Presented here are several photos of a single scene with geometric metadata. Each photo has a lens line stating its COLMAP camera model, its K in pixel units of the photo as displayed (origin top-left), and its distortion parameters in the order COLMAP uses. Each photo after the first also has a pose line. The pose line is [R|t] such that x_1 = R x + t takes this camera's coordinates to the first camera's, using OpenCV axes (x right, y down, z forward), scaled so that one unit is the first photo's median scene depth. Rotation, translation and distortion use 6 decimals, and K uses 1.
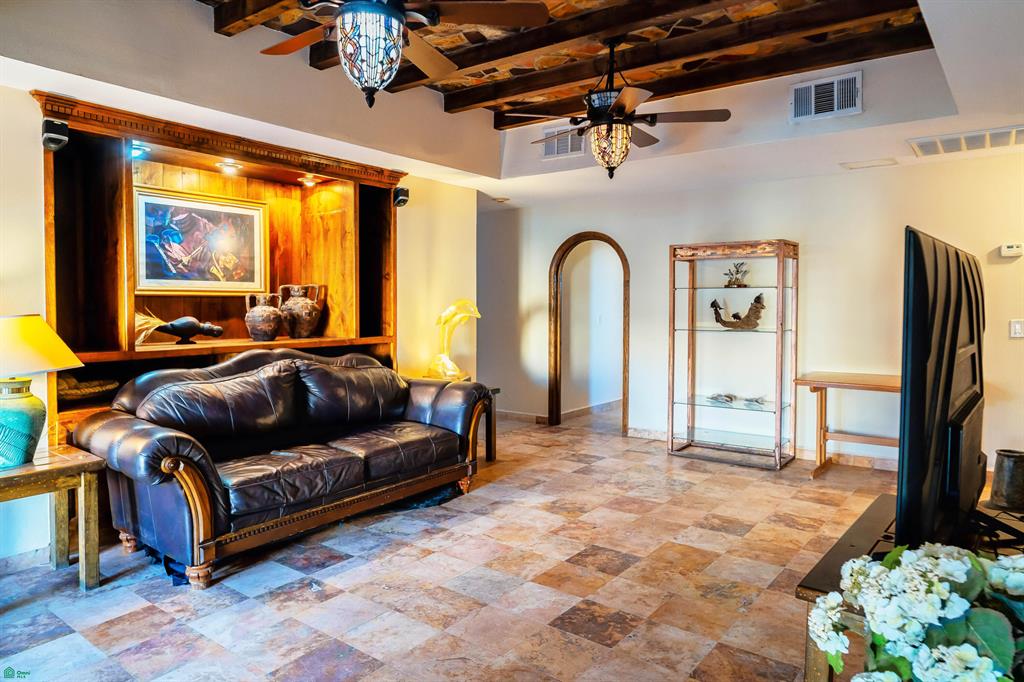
lens RADIAL K [[655.0, 0, 515.3], [0, 655.0, 314.4], [0, 0, 1]] dist [0.074829, 0.000528]
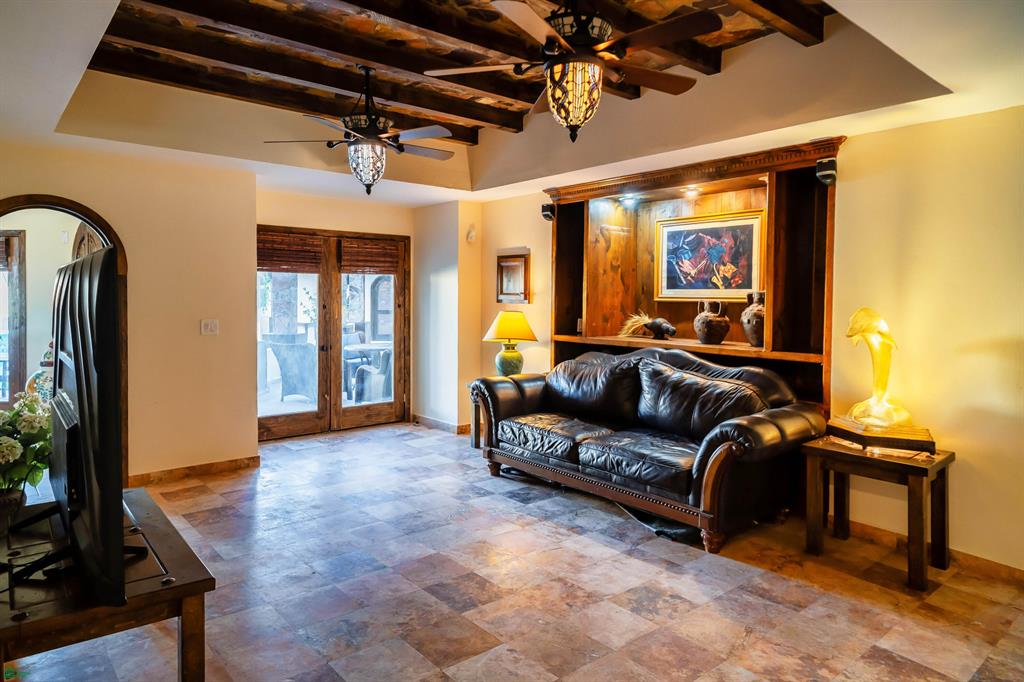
lens RADIAL K [[655.0, 0, 515.3], [0, 655.0, 314.4], [0, 0, 1]] dist [0.074829, 0.000528]
pose [[-0.215045, 0.018785, -0.976424, 0.871128], [-0.036879, 0.998946, 0.027341, -0.029978], [0.975908, 0.041889, -0.214125, 1.086107]]
